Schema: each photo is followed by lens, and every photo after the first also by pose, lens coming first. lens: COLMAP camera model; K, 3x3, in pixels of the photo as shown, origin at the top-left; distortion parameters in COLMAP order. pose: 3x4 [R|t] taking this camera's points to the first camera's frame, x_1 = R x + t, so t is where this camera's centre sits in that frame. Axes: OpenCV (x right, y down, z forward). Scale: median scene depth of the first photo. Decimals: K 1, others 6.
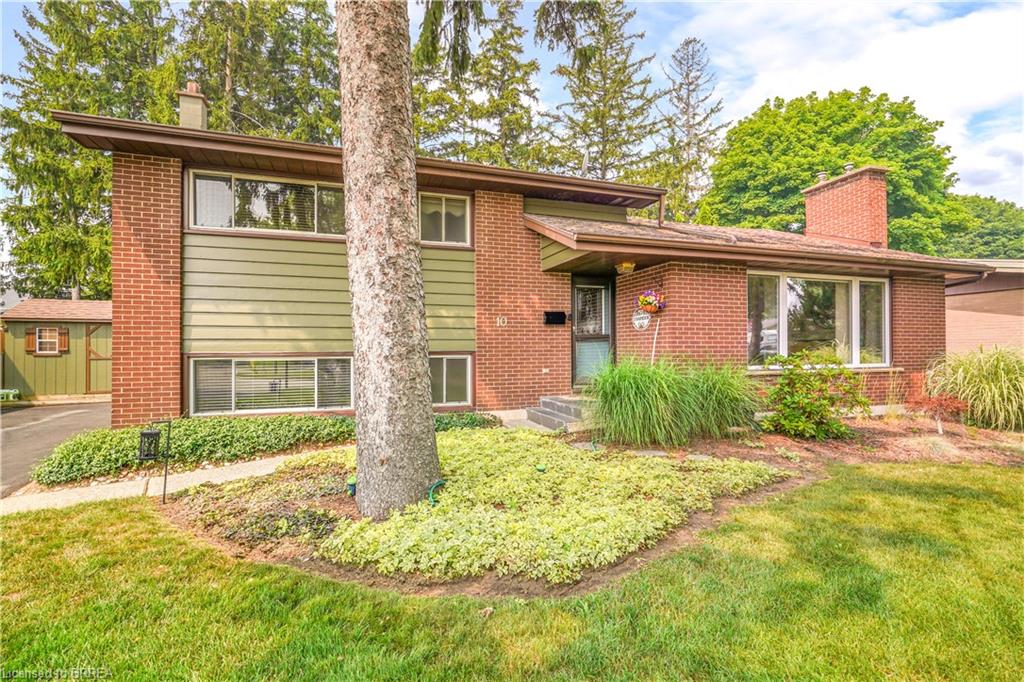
lens RADIAL K [[472.2, 0, 518.9], [0, 472.2, 339.4], [0, 0, 1]] dist [-0.002641, 0.002336]
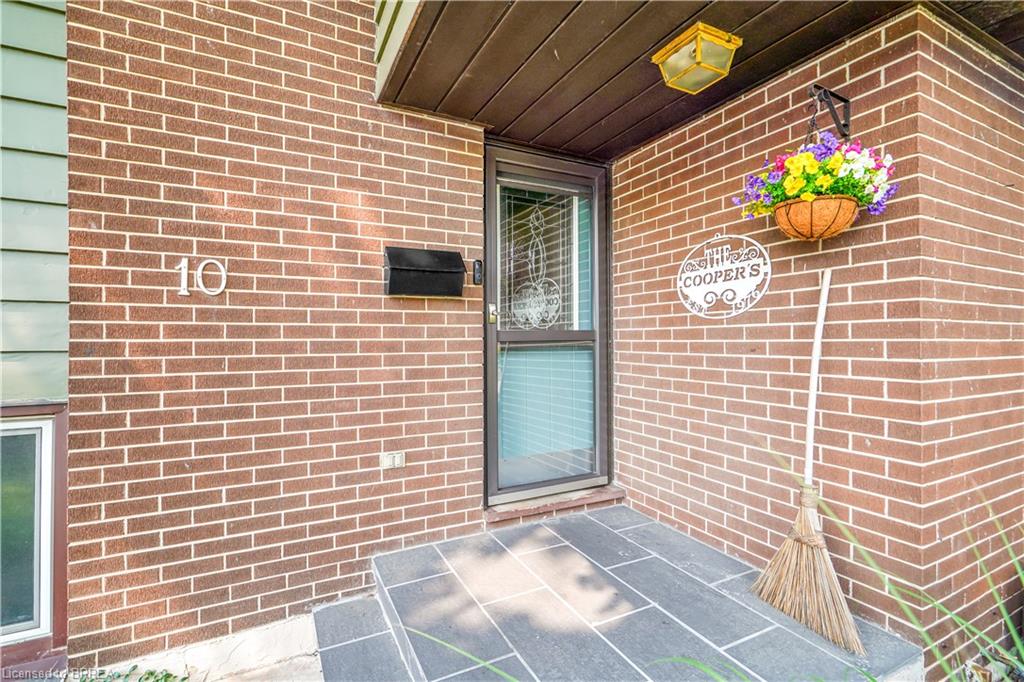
lens RADIAL K [[472.2, 0, 506.5], [0, 472.2, 340.2], [0, 0, 1]] dist [-0.002641, 0.002336]
pose [[0.985842, -0.001424, 0.167670, 0.075620], [0.000203, 0.999973, 0.007300, -0.006586], [-0.167676, -0.007163, 0.985816, 0.701906]]
